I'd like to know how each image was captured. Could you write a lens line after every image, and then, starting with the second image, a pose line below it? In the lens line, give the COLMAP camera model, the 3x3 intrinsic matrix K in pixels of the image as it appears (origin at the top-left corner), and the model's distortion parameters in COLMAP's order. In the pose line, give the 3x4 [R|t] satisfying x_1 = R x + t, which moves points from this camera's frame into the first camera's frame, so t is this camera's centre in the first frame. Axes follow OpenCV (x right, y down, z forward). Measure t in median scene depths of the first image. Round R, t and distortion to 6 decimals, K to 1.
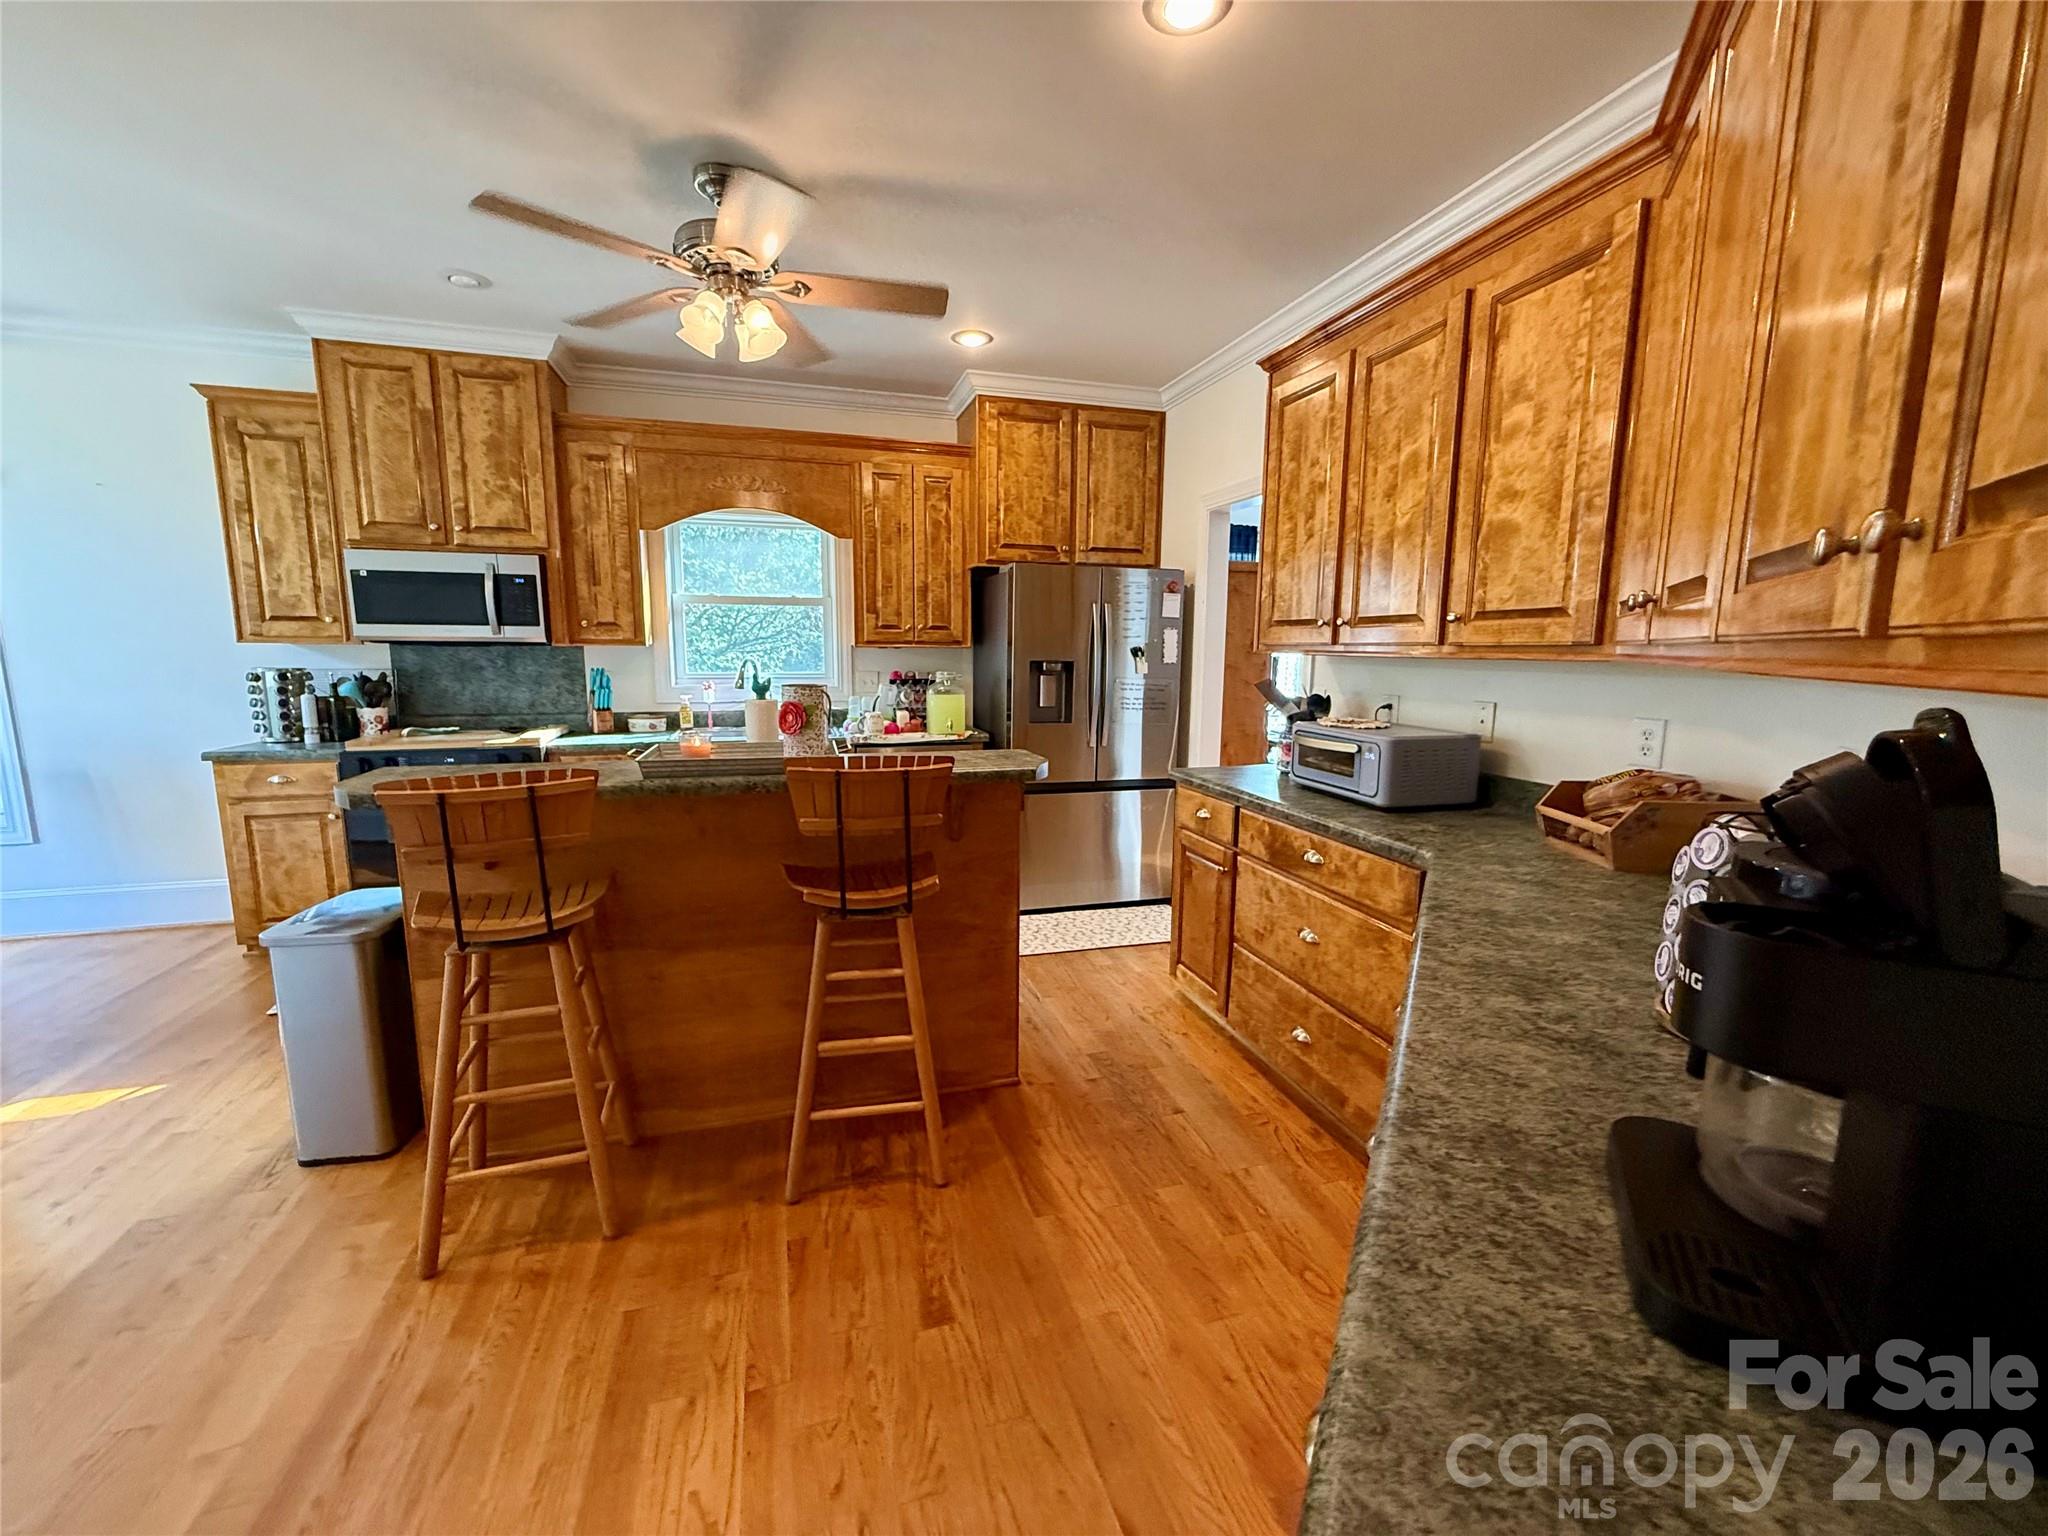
lens RADIAL K [[814.7, 0, 1020.3], [0, 814.7, 767.2], [0, 0, 1]] dist [0.000651, -0.000506]
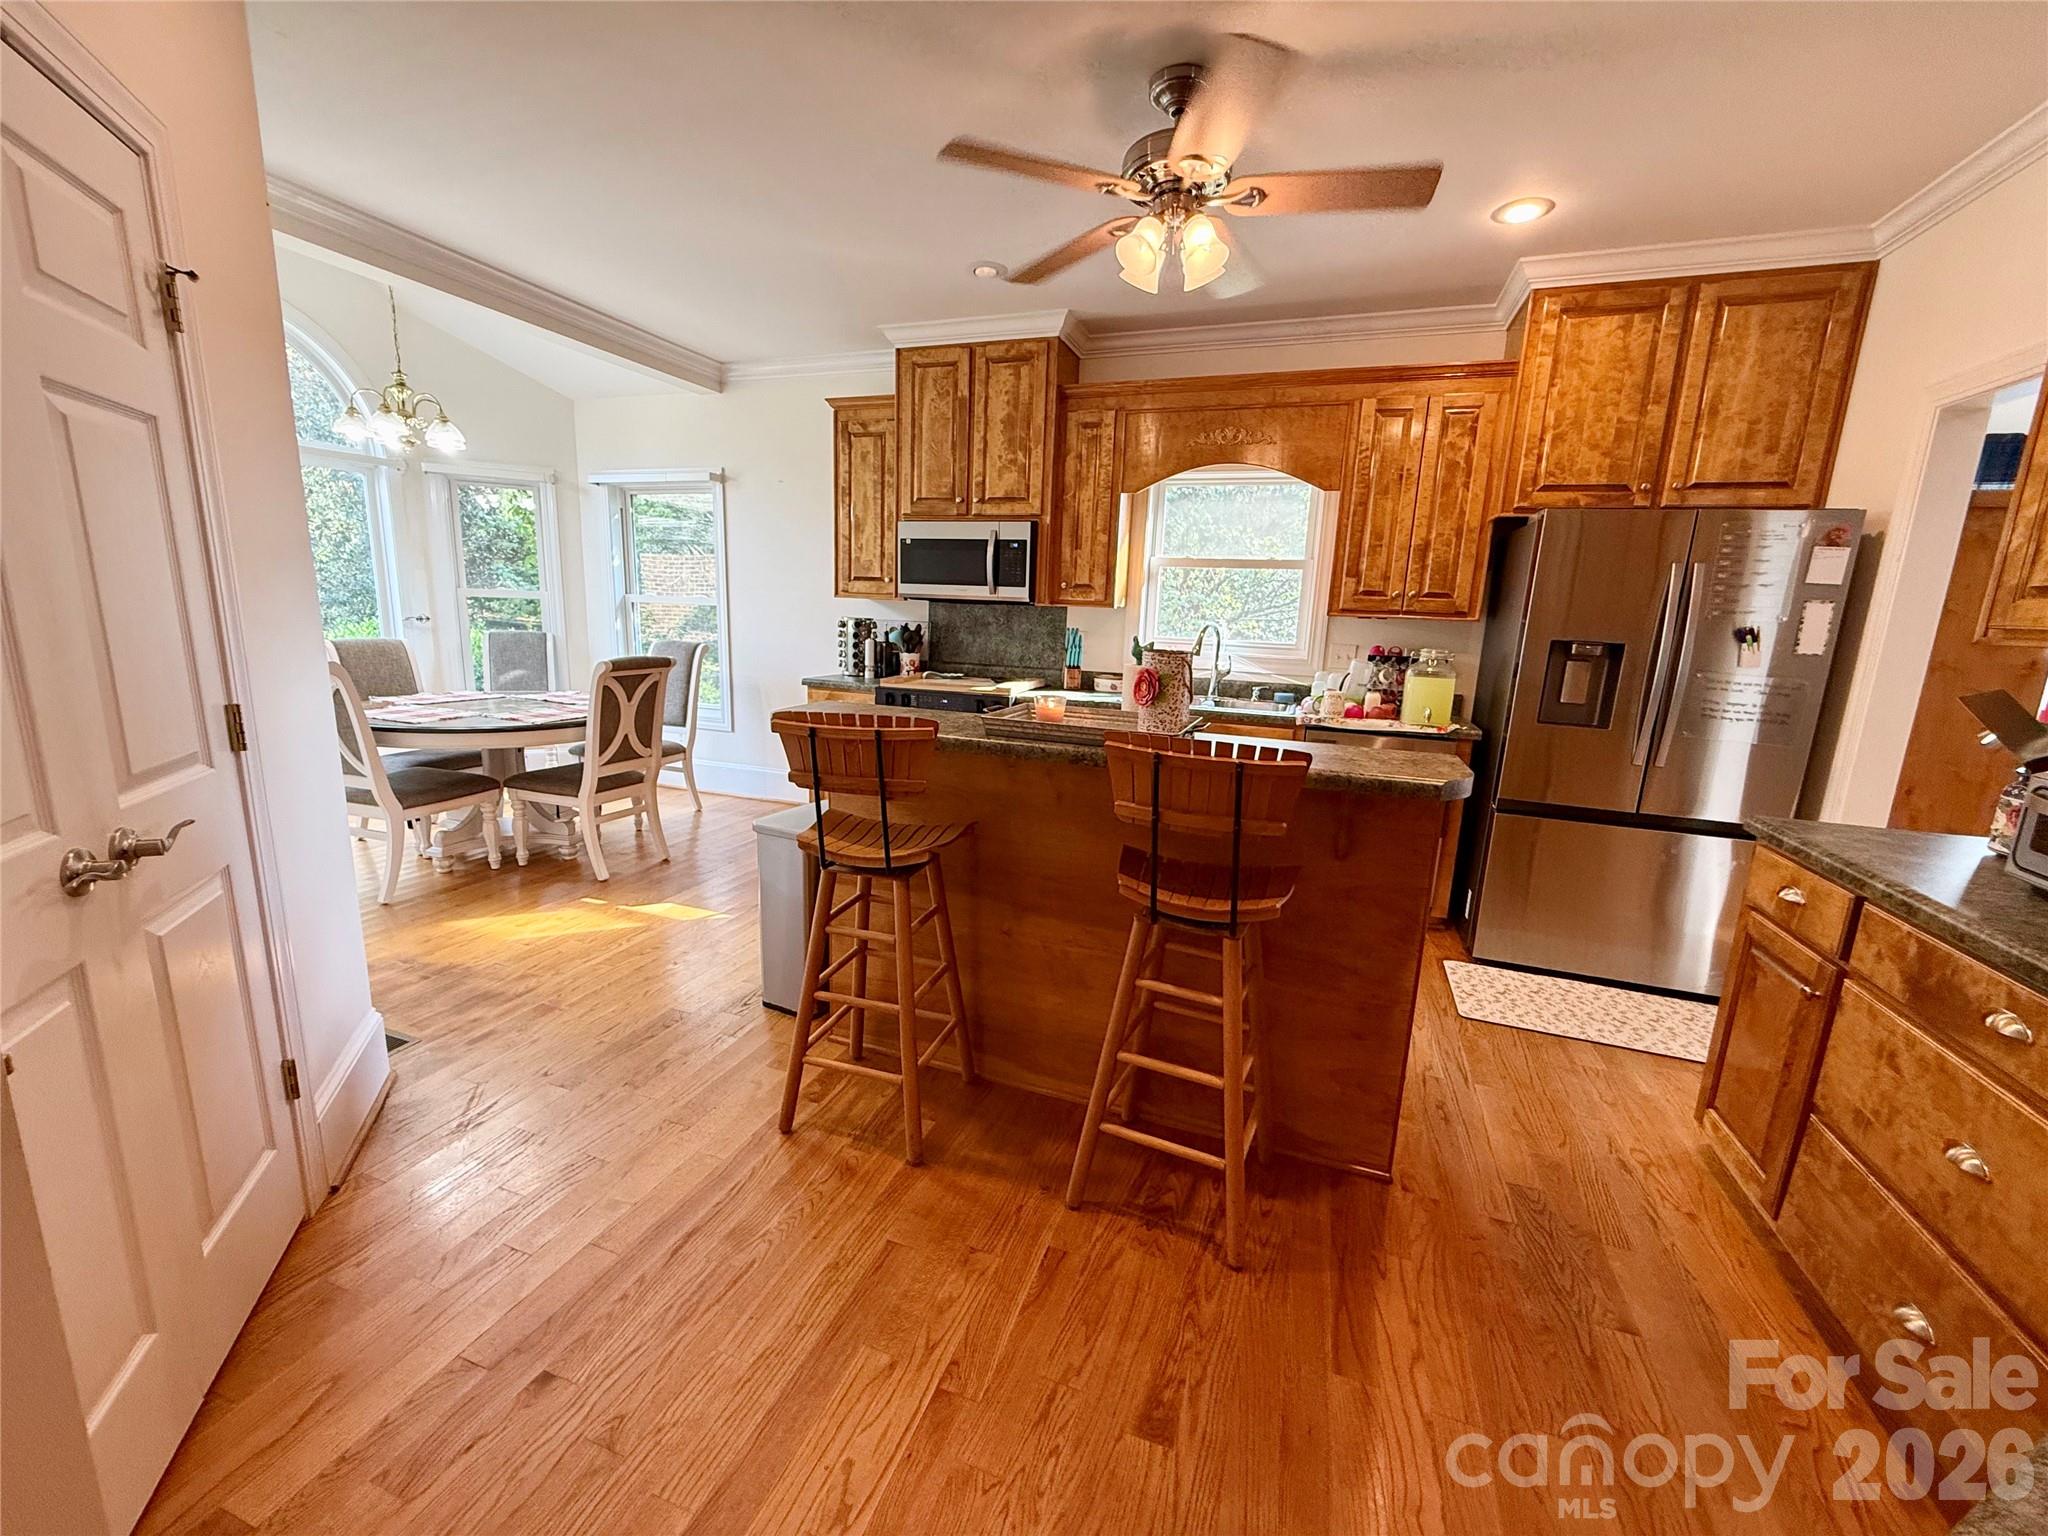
lens RADIAL K [[814.7, 0, 1022.0], [0, 814.7, 768.0], [0, 0, 1]] dist [0.000651, -0.000506]
pose [[0.801791, 0.138956, -0.581226, 0.081730], [-0.118119, 0.990253, 0.073801, -0.013110], [0.585816, 0.009481, 0.810389, 0.117018]]
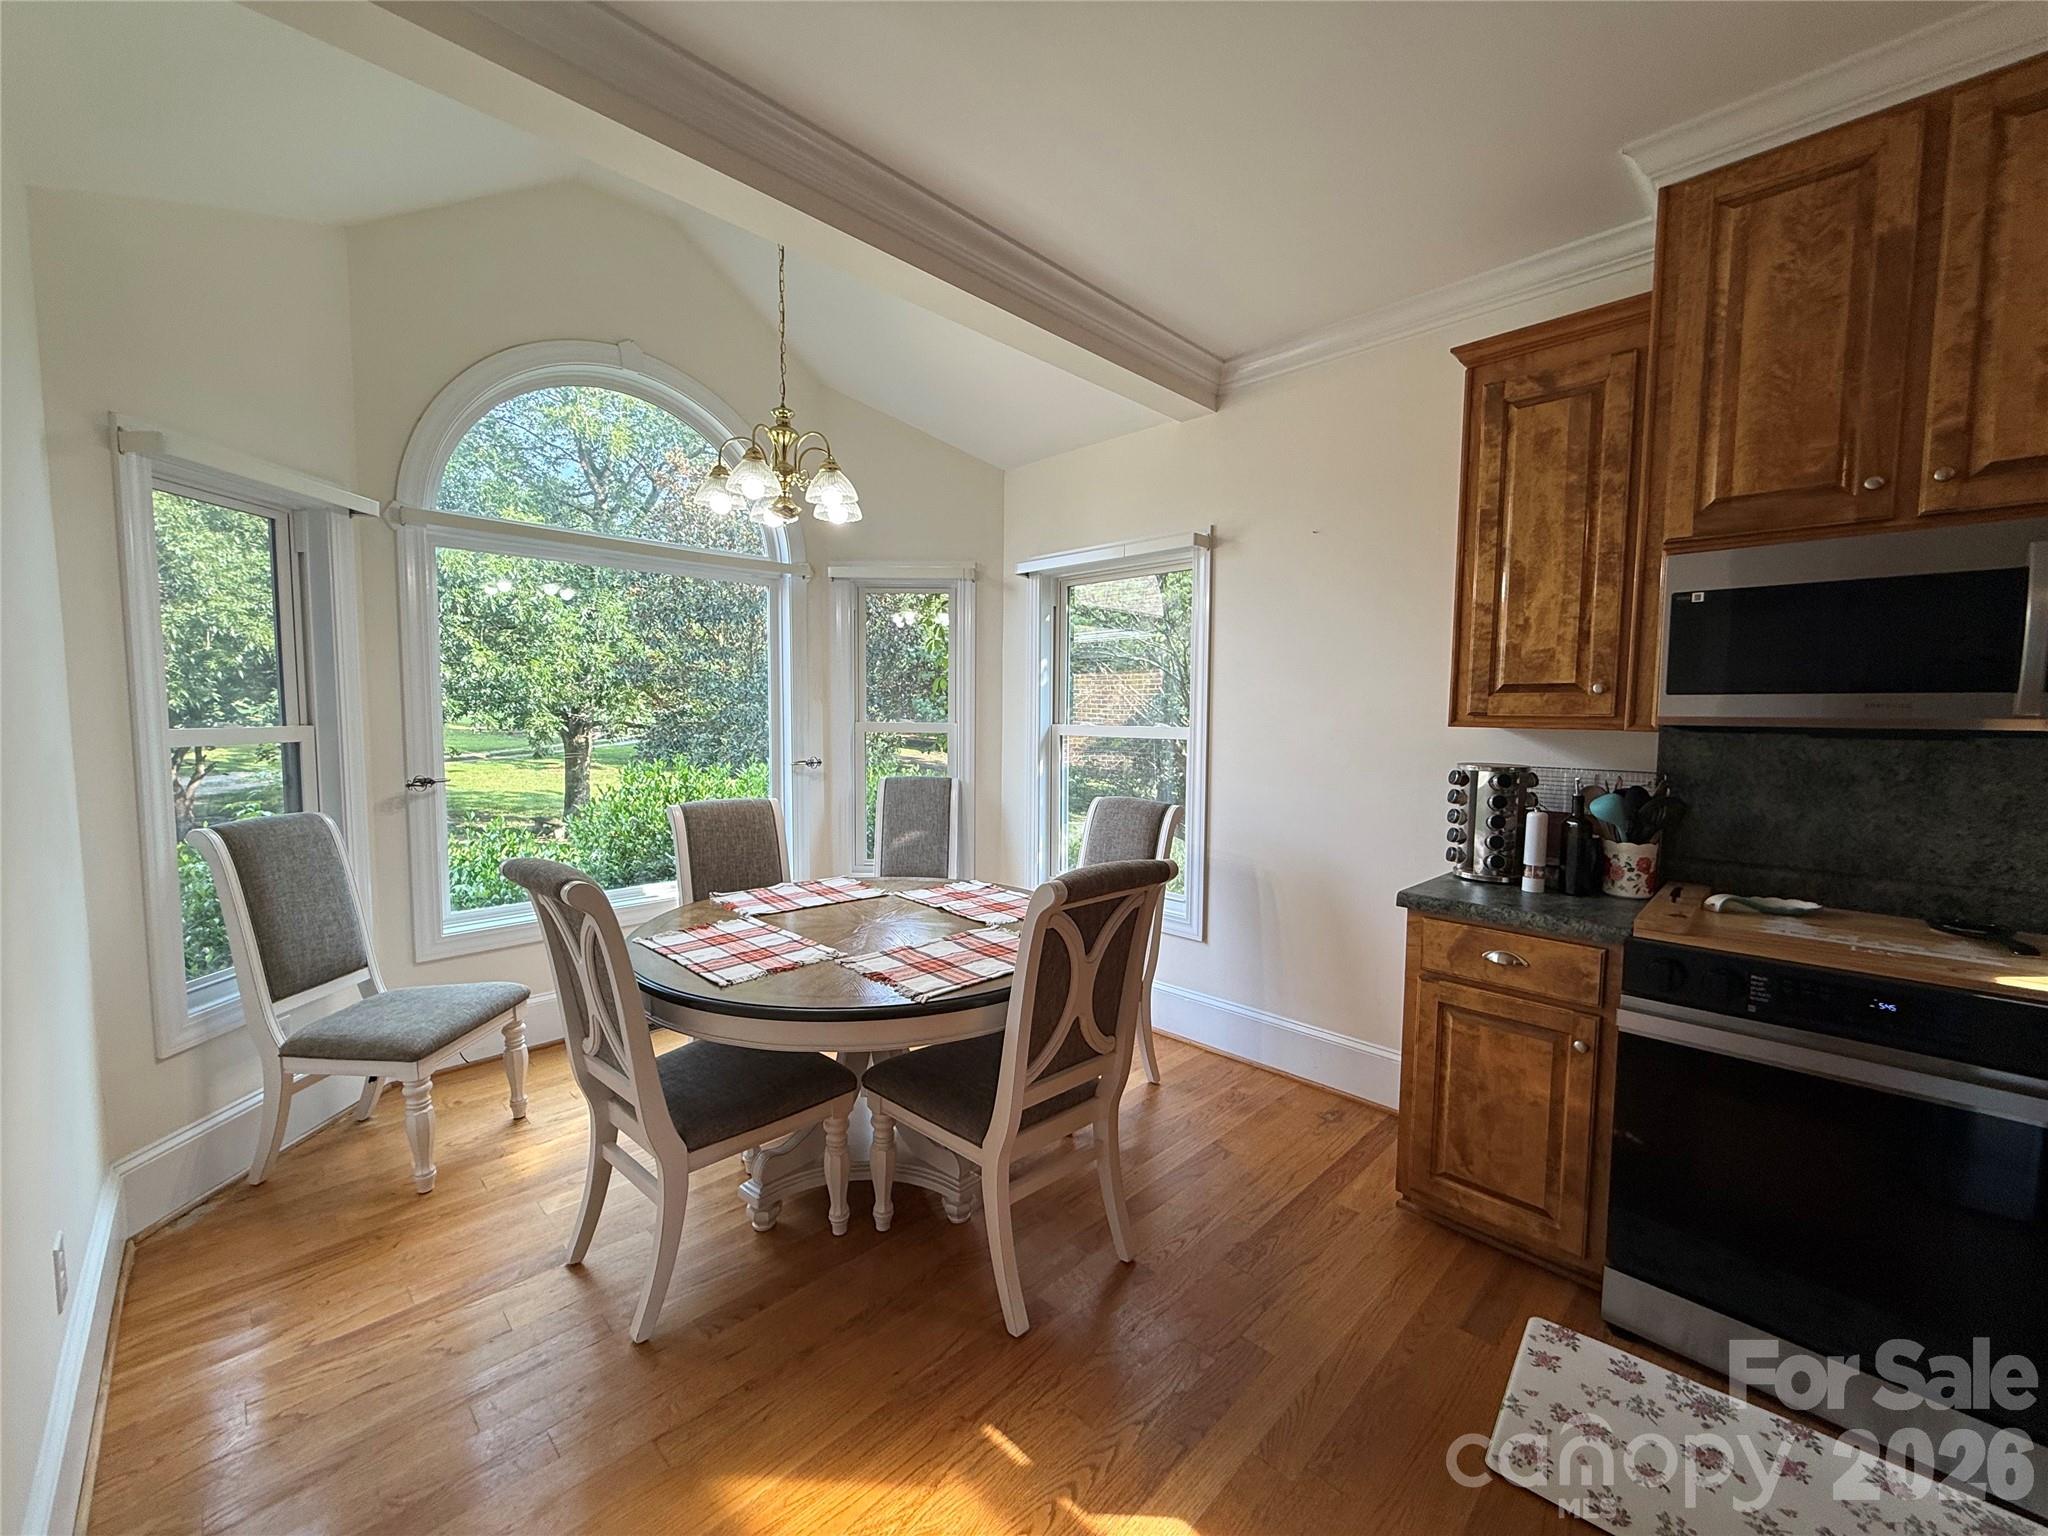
lens RADIAL K [[814.7, 0, 1022.7], [0, 814.7, 767.4], [0, 0, 1]] dist [0.000651, -0.000506]
pose [[0.472883, 0.058051, -0.879211, -0.540959], [-0.133730, 0.990997, -0.006495, -0.068899], [0.870918, 0.120648, 0.476389, 0.385683]]
